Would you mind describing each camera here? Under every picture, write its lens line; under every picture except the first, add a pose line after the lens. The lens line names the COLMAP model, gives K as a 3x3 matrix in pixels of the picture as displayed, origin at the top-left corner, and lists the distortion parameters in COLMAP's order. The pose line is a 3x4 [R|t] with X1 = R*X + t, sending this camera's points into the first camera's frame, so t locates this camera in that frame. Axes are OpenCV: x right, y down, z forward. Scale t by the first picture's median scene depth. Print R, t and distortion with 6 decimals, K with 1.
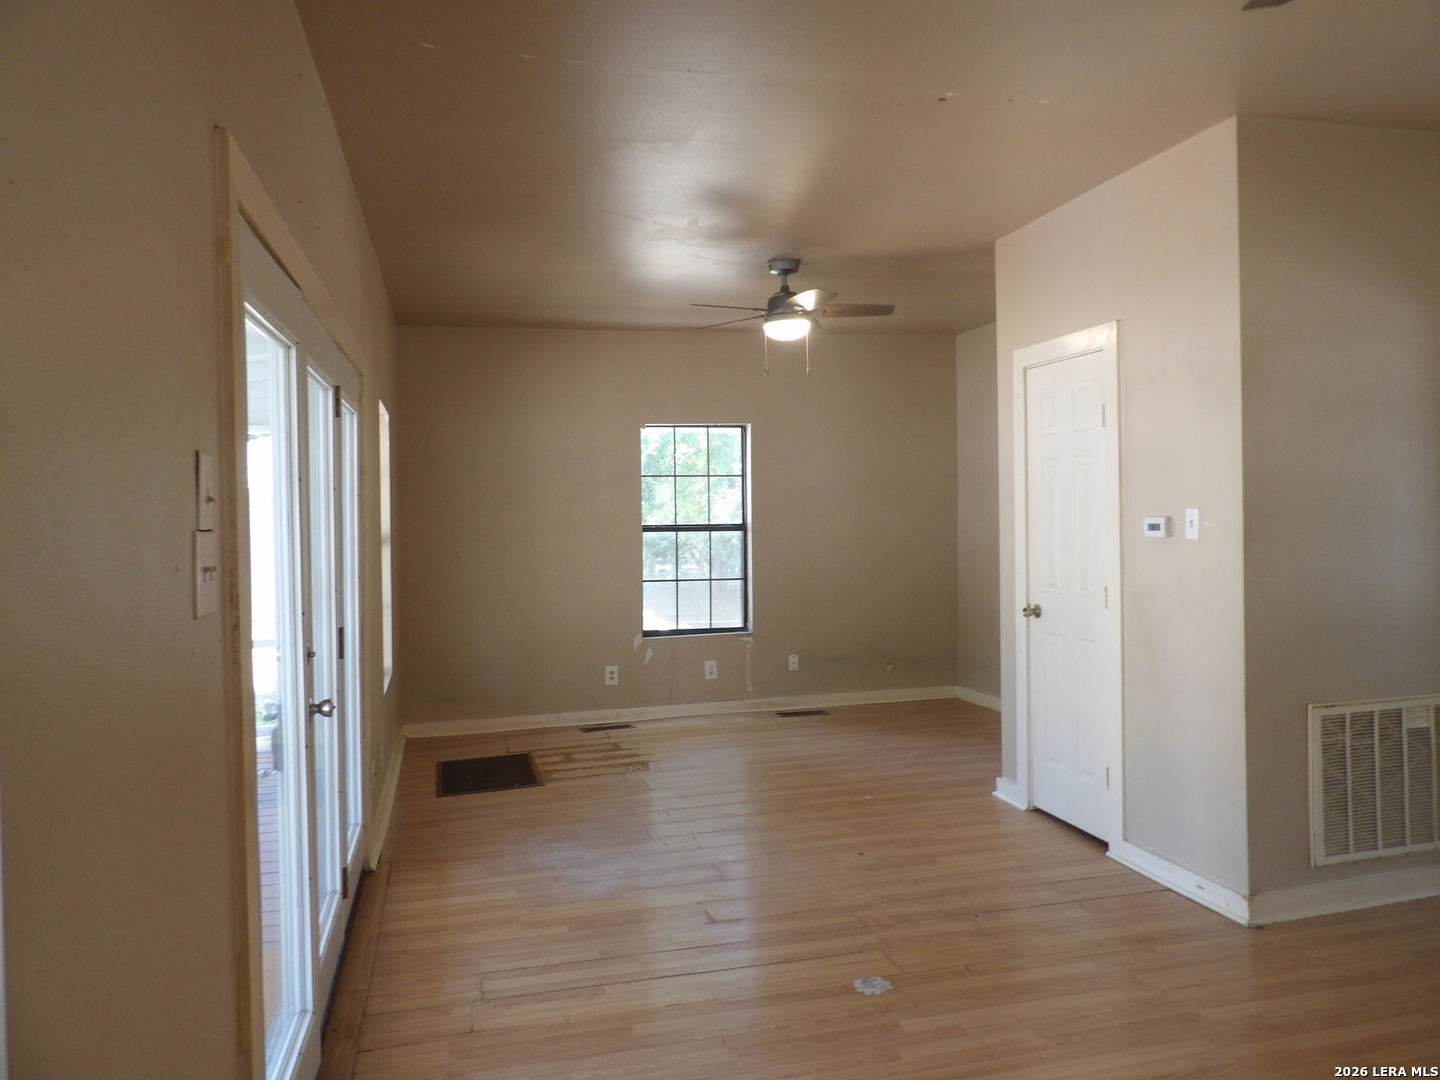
lens RADIAL K [[1055.3, 0, 720.5], [0, 1055.3, 533.8], [0, 0, 1]] dist [-0.009774, 0.007883]
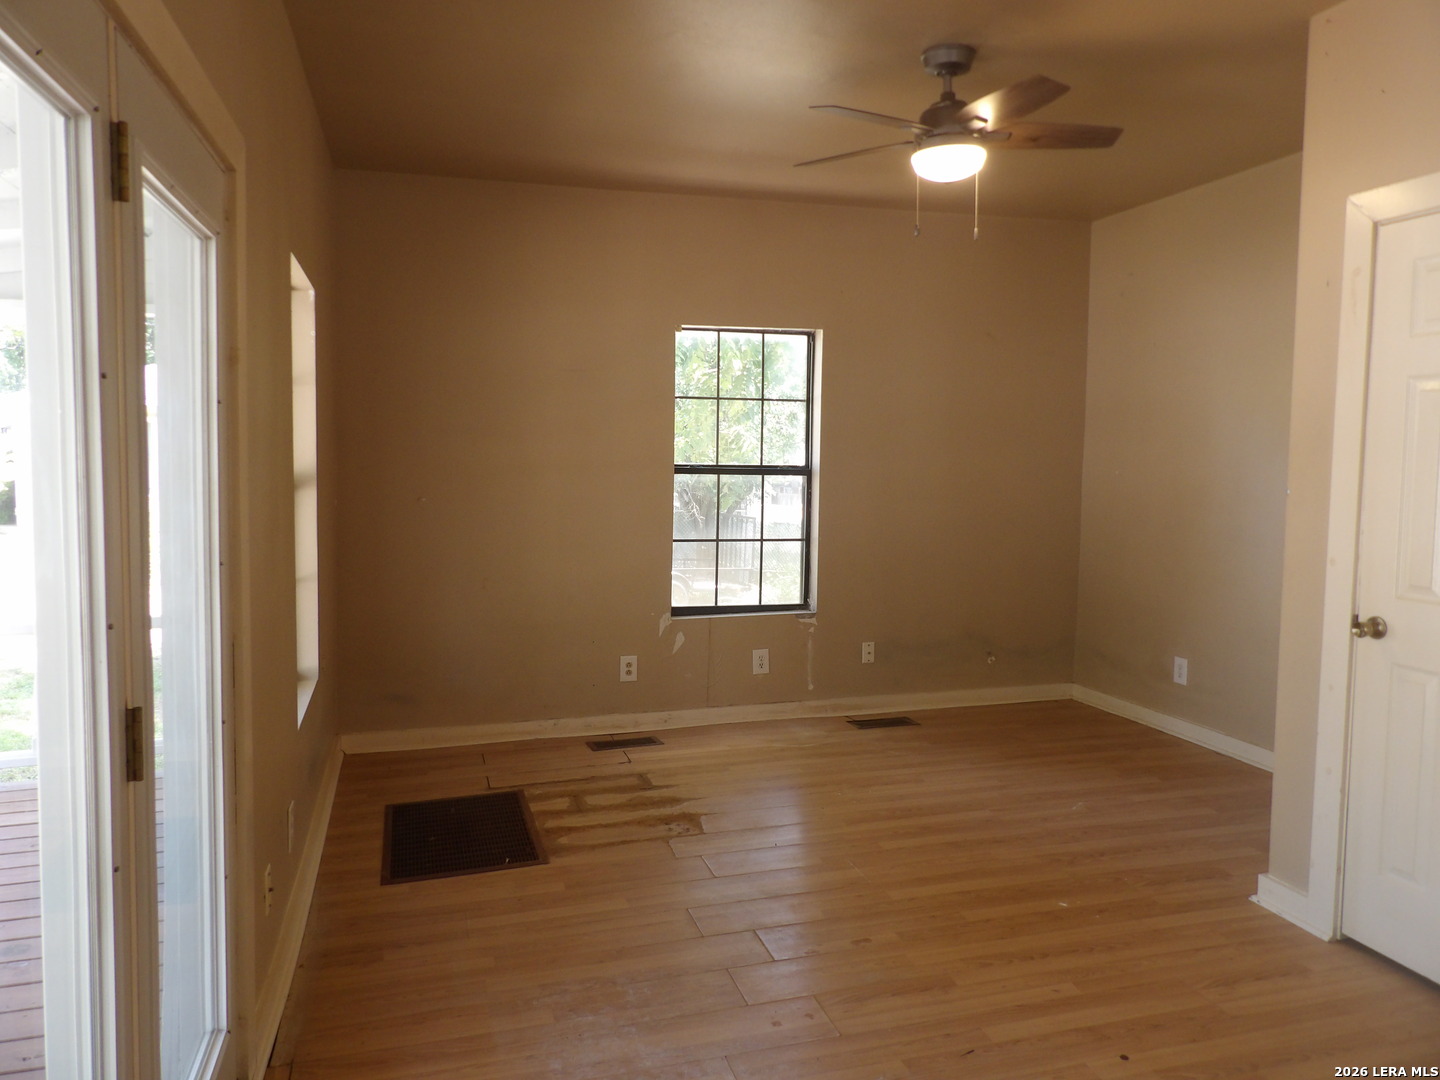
lens RADIAL K [[1055.3, 0, 720.5], [0, 1055.3, 533.8], [0, 0, 1]] dist [-0.009774, 0.007883]
pose [[0.999184, 0.022694, 0.033398, -0.068166], [-0.024678, 0.997878, 0.060252, -0.005459], [-0.031959, -0.061027, 0.997624, 0.279134]]
